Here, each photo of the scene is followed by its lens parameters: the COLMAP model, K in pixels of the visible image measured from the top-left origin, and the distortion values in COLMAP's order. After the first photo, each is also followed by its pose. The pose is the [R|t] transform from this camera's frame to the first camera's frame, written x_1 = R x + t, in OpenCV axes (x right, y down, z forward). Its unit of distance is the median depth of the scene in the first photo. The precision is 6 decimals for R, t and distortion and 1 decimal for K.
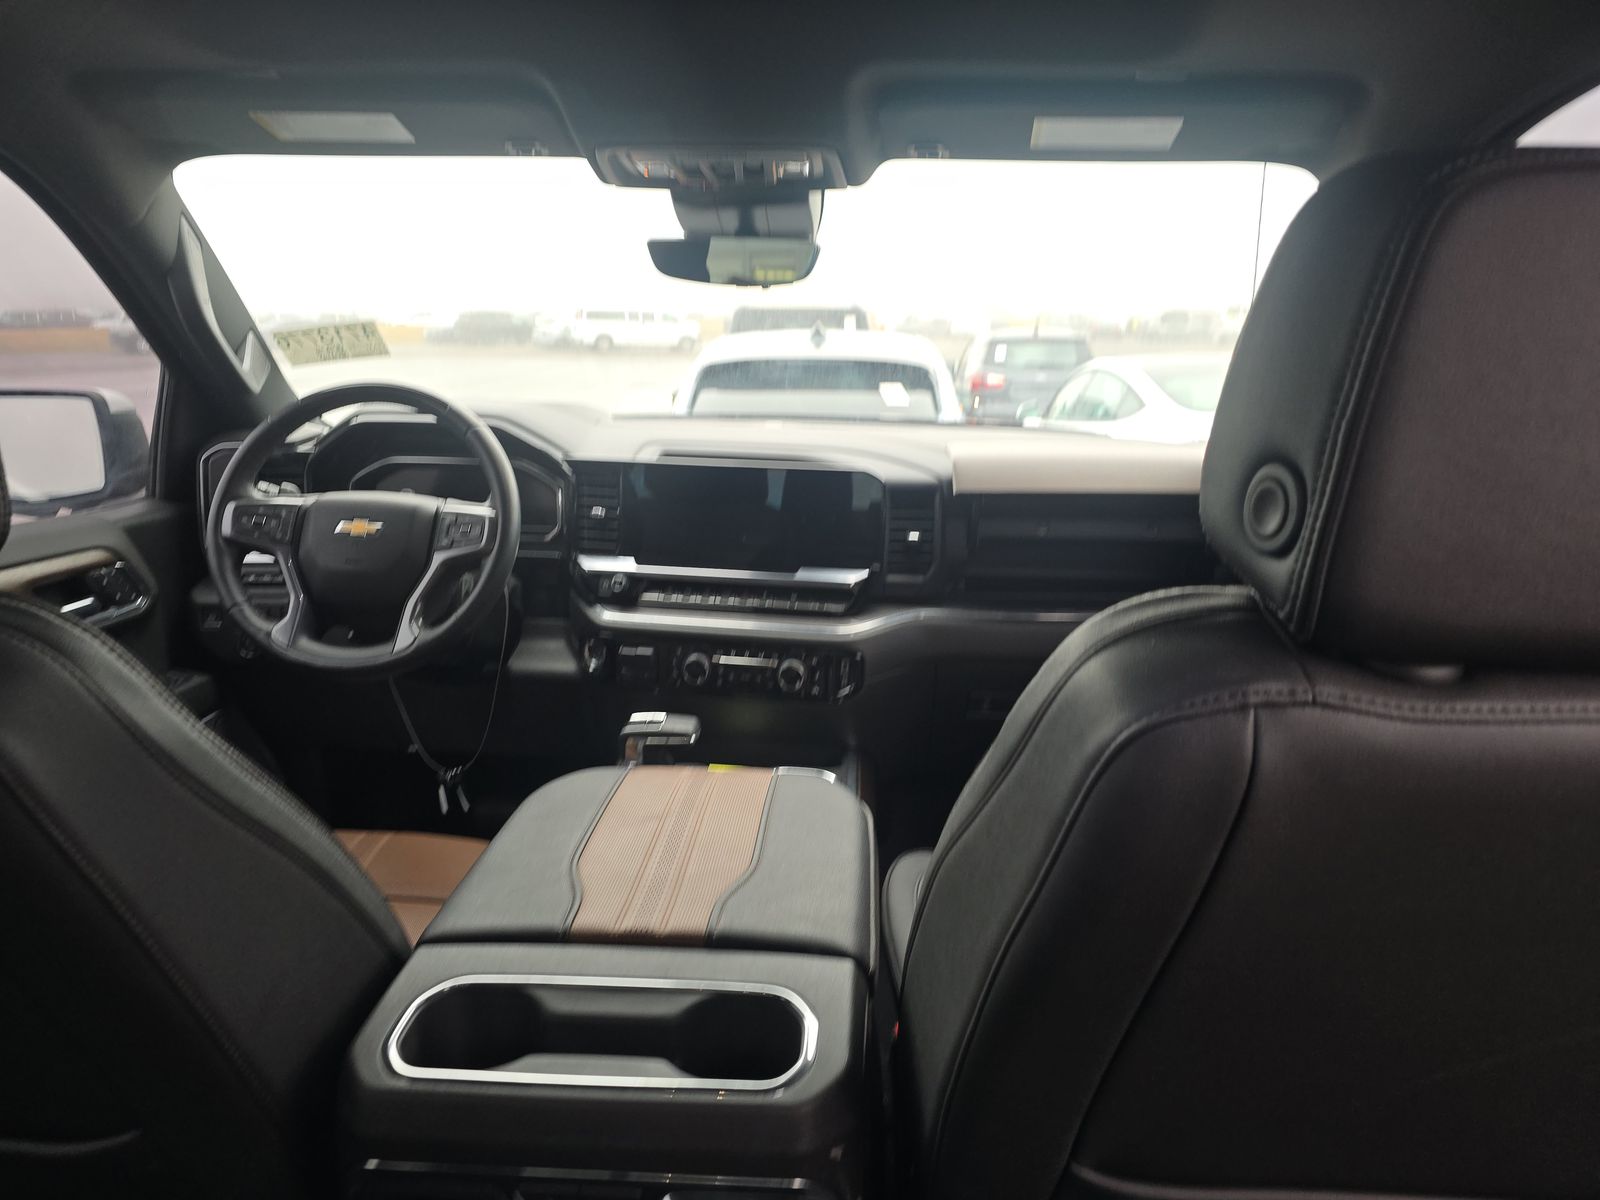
lens RADIAL K [[1080.7, 0, 805.0], [0, 1080.7, 592.9], [0, 0, 1]] dist [0.085737, -0.096249]
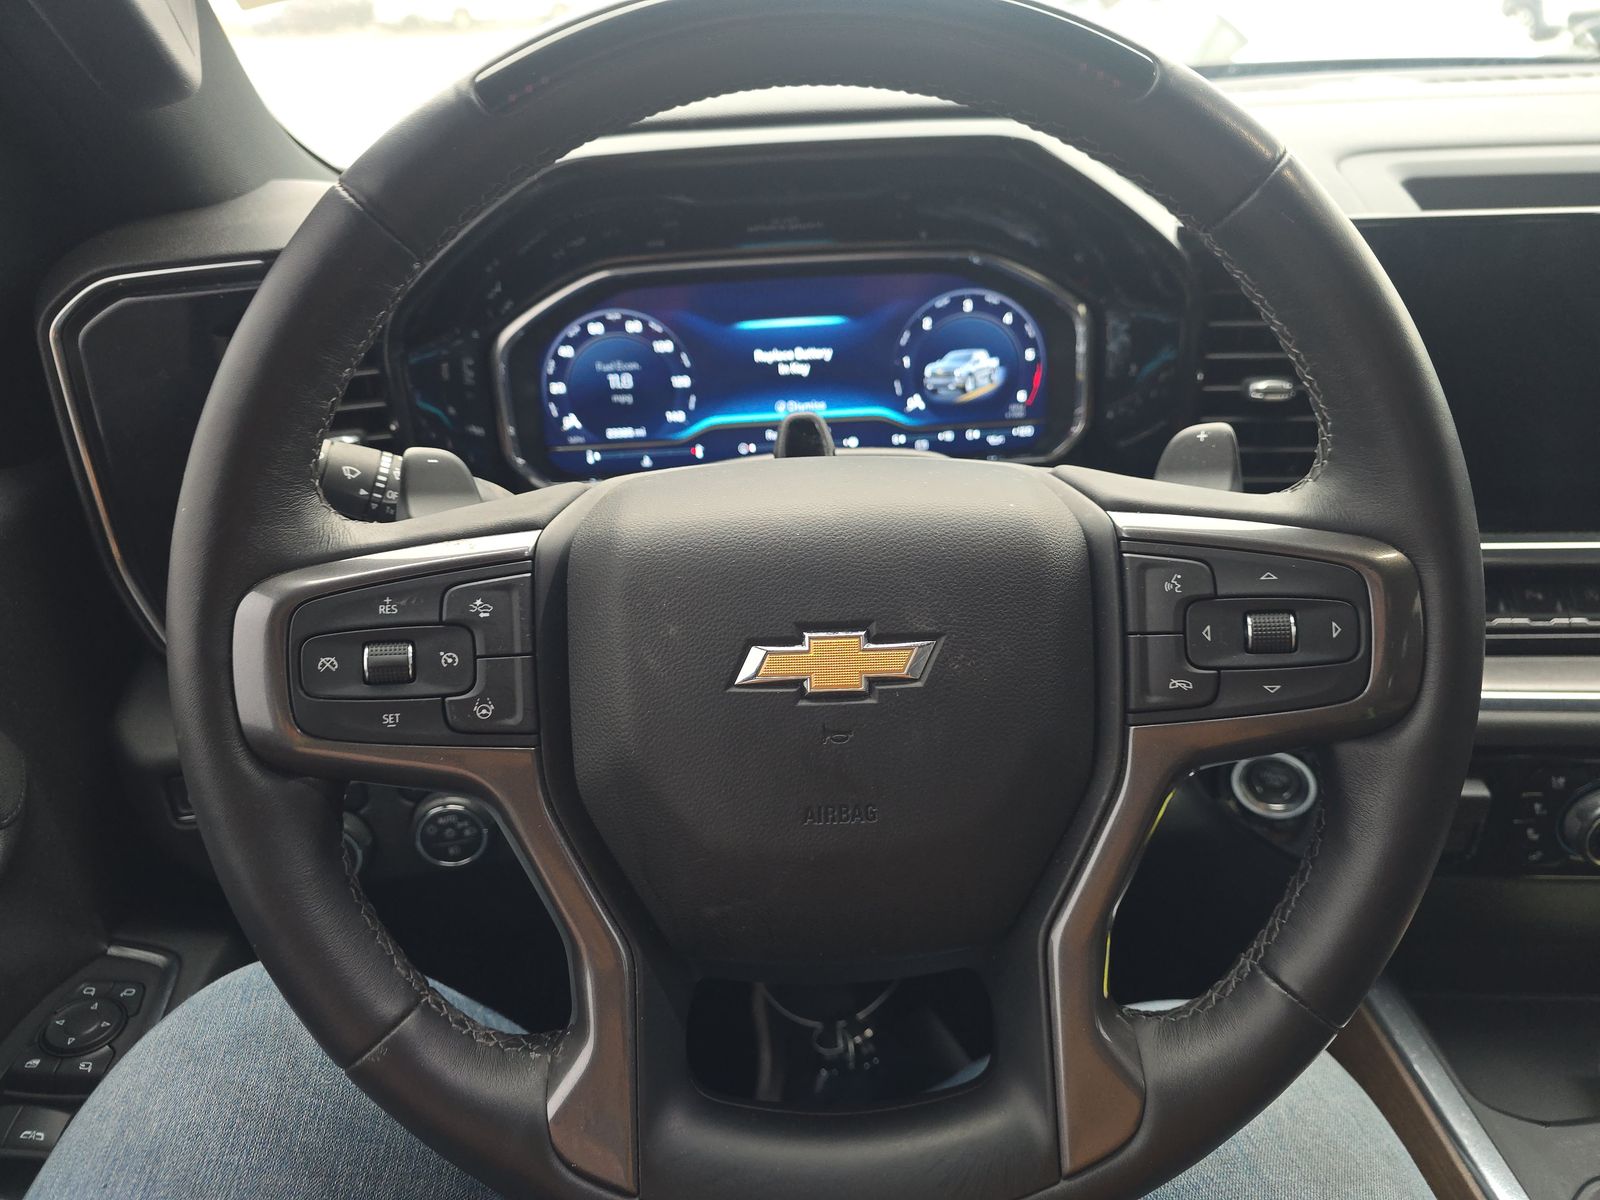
lens RADIAL K [[1080.7, 0, 805.0], [0, 1080.7, 592.9], [0, 0, 1]] dist [0.085737, -0.096249]
pose [[0.995839, -0.087366, 0.025923, -0.413569], [0.077364, 0.960812, 0.266188, -0.134517], [-0.048163, -0.263075, 0.963573, 0.774023]]
